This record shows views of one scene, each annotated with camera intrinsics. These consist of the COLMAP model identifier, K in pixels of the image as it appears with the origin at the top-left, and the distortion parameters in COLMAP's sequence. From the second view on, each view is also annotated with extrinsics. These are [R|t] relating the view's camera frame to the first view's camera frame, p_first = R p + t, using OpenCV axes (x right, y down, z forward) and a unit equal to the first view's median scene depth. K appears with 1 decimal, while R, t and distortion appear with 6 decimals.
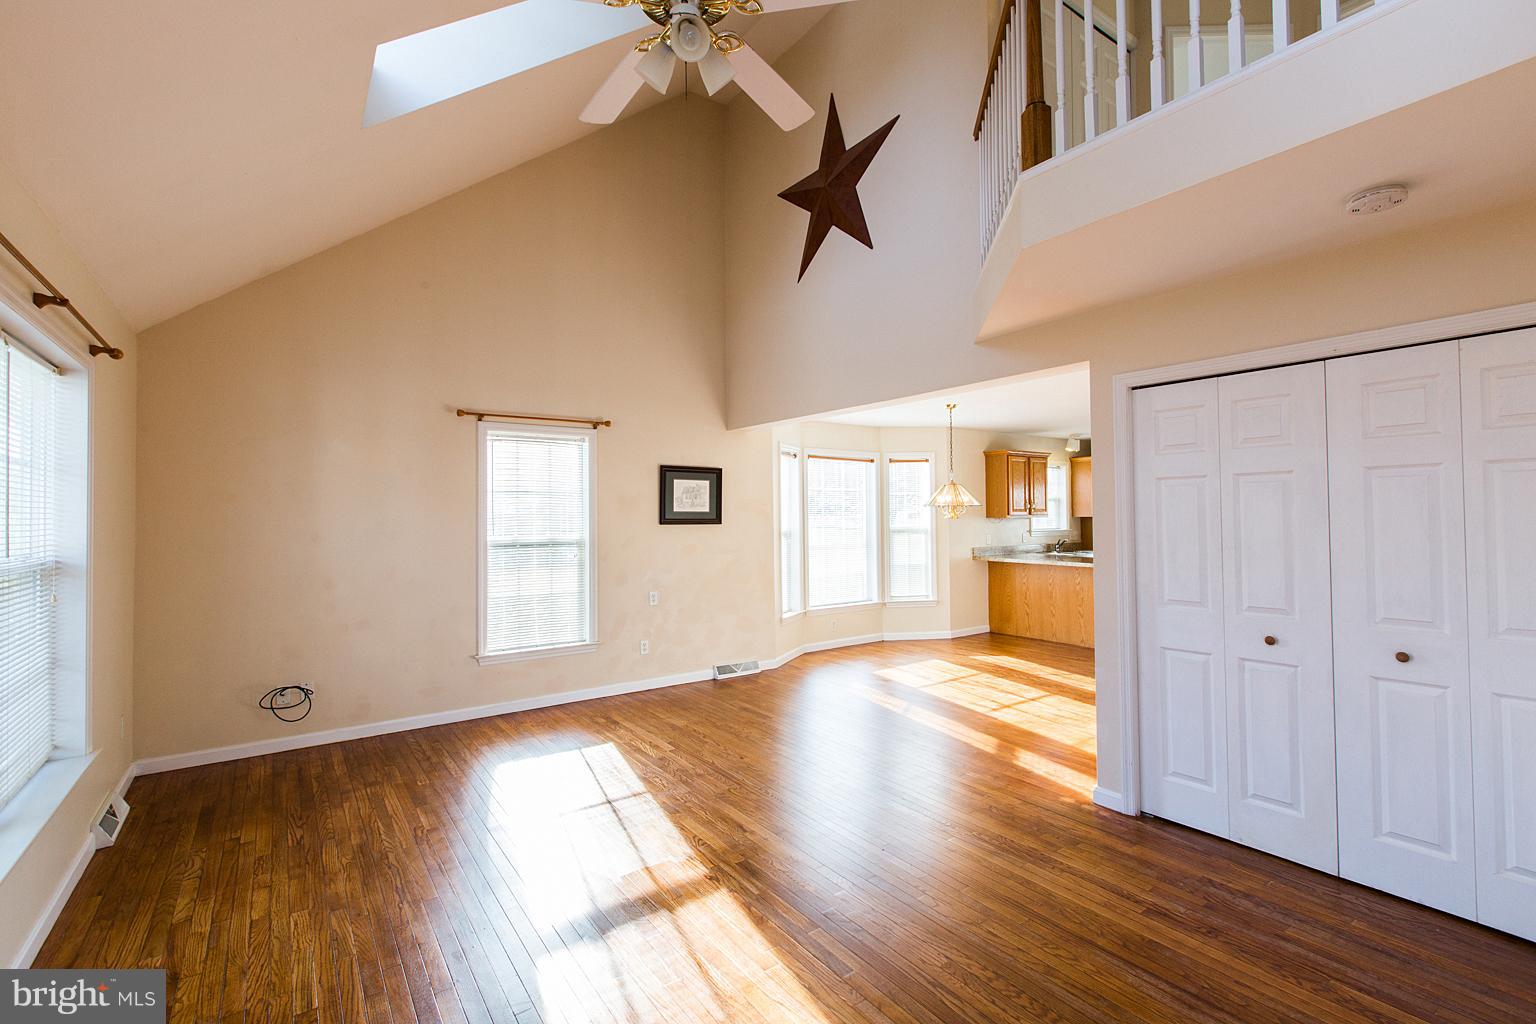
lens RADIAL K [[687.4, 0, 777.2], [0, 687.4, 500.6], [0, 0, 1]] dist [-0.000557, -0.000806]
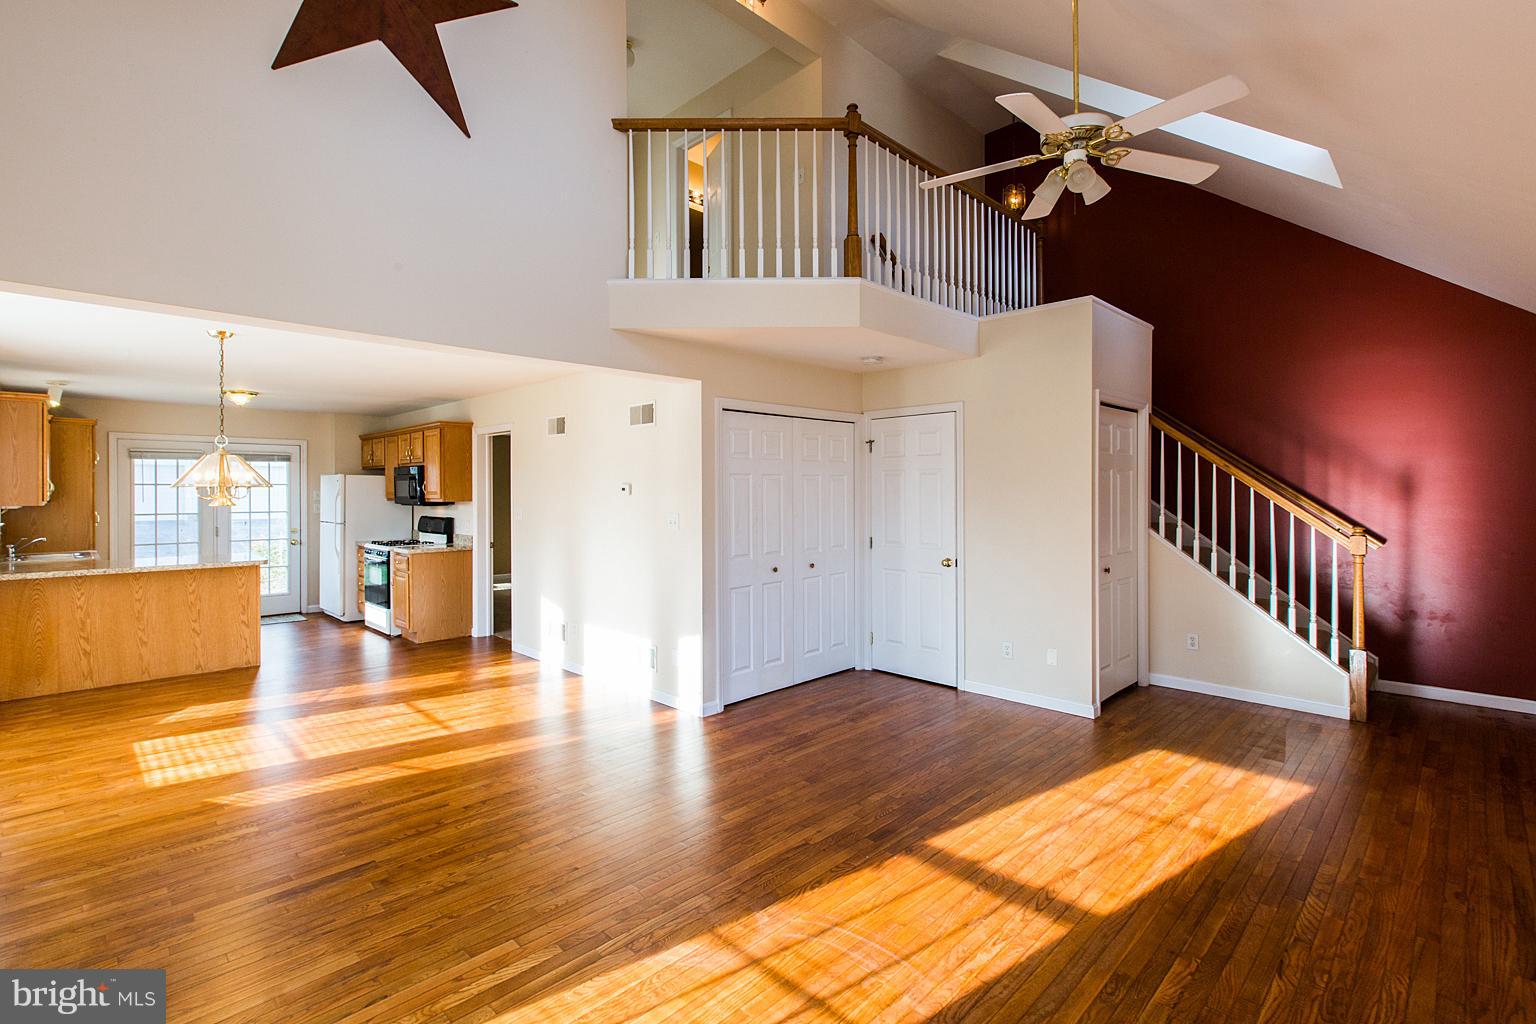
lens RADIAL K [[687.4, 0, 752.0], [0, 687.4, 492.6], [0, 0, 1]] dist [-0.000557, -0.000806]
pose [[-0.135372, 0.006517, 0.990773, -0.580272], [-0.016676, 0.999822, -0.008855, 0.012757], [-0.990654, -0.017721, -0.135240, 0.736336]]
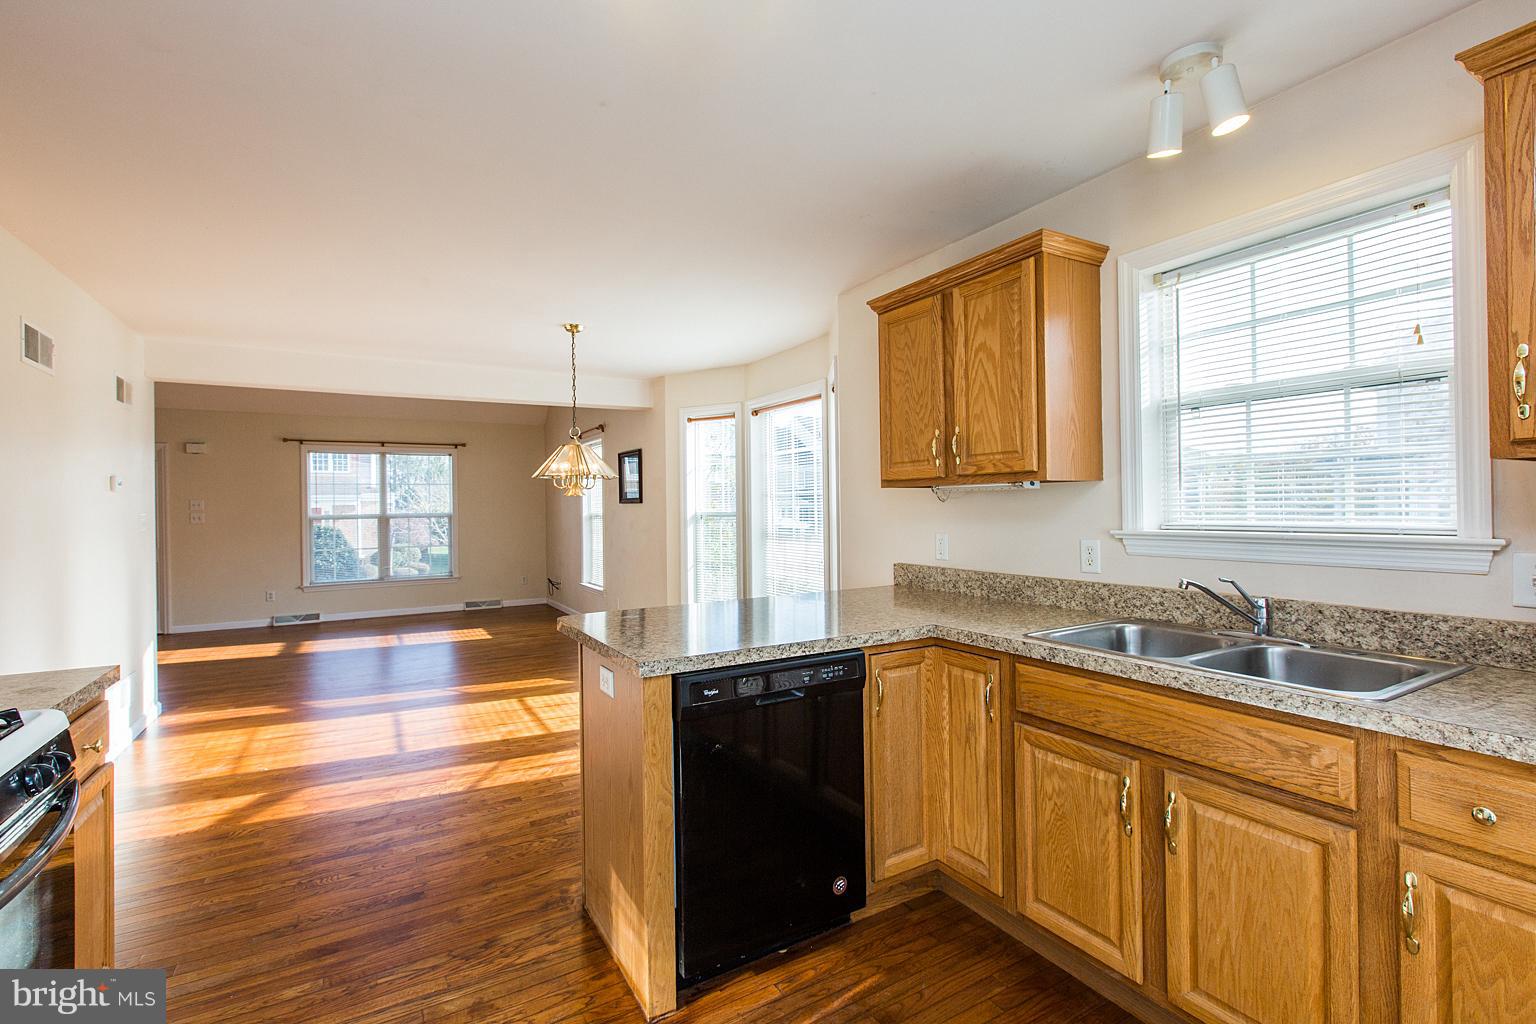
lens RADIAL K [[687.4, 0, 768.8], [0, 687.4, 502.1], [0, 0, 1]] dist [-0.000557, -0.000806]
pose [[-0.091918, 0.010390, -0.995712, 1.484093], [0.021739, 0.999728, 0.008425, 0.060709], [0.995529, -0.020871, -0.092119, 1.717759]]
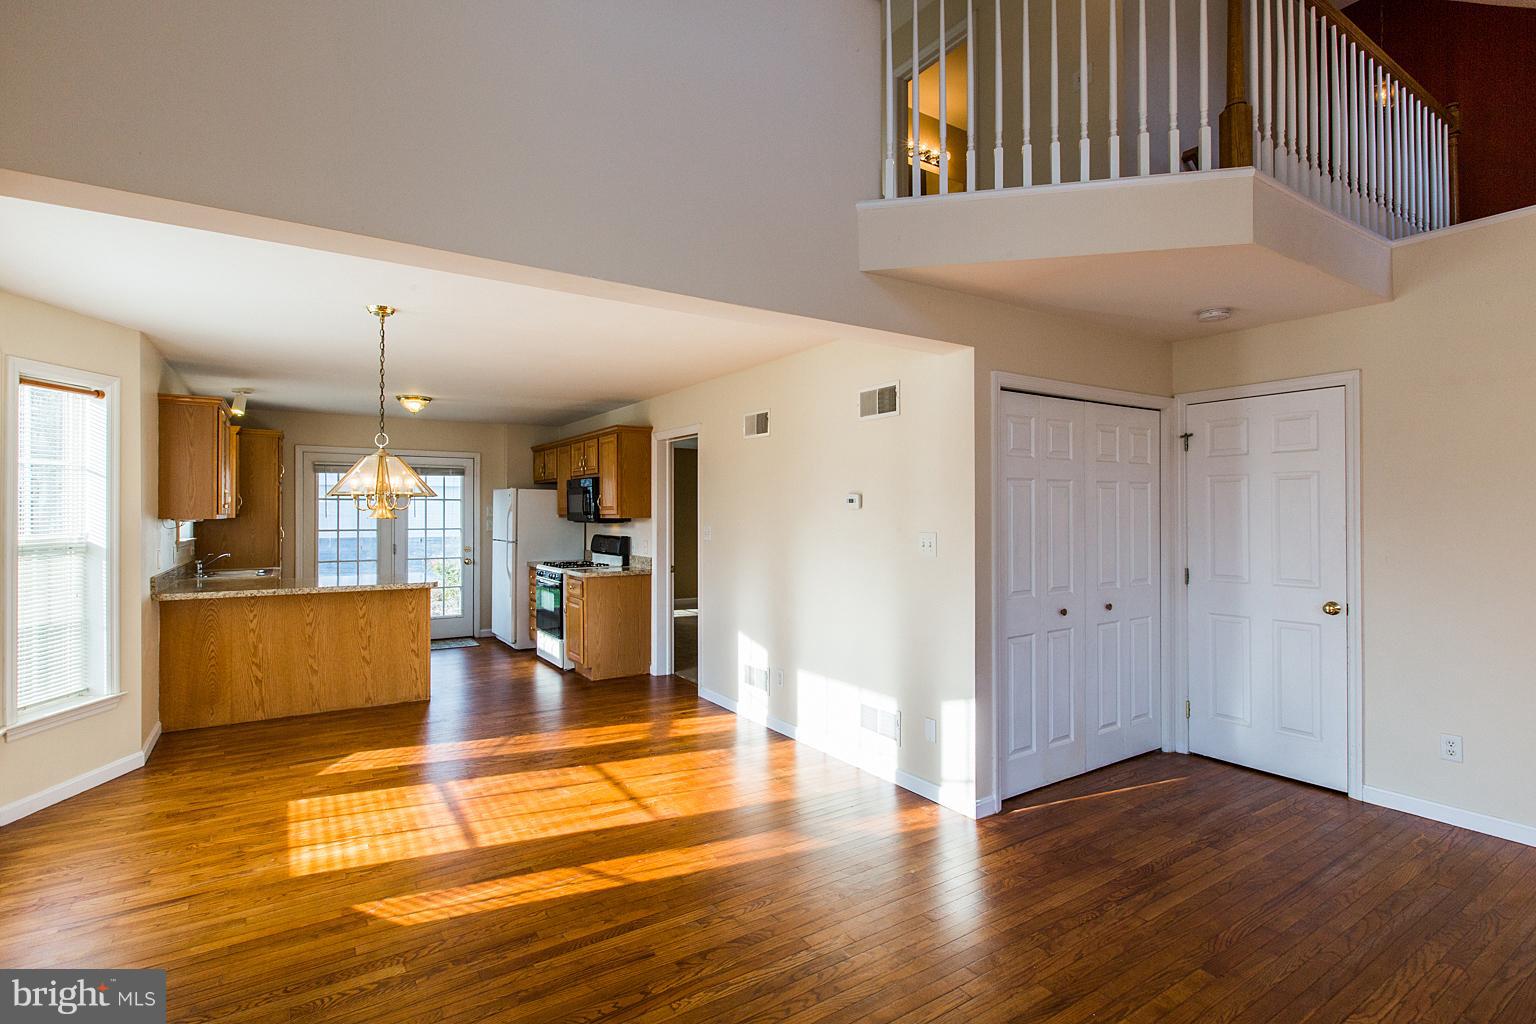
lens RADIAL K [[714.2, 0, 769.1], [0, 714.2, 510.1], [0, 0, 1]] dist [-0.007751, 0.001089]
pose [[0.058782, 0.012288, 0.998195, -0.357069], [-0.020859, 0.999721, -0.011078, 0.023401], [-0.998053, -0.020170, 0.059022, 0.831143]]
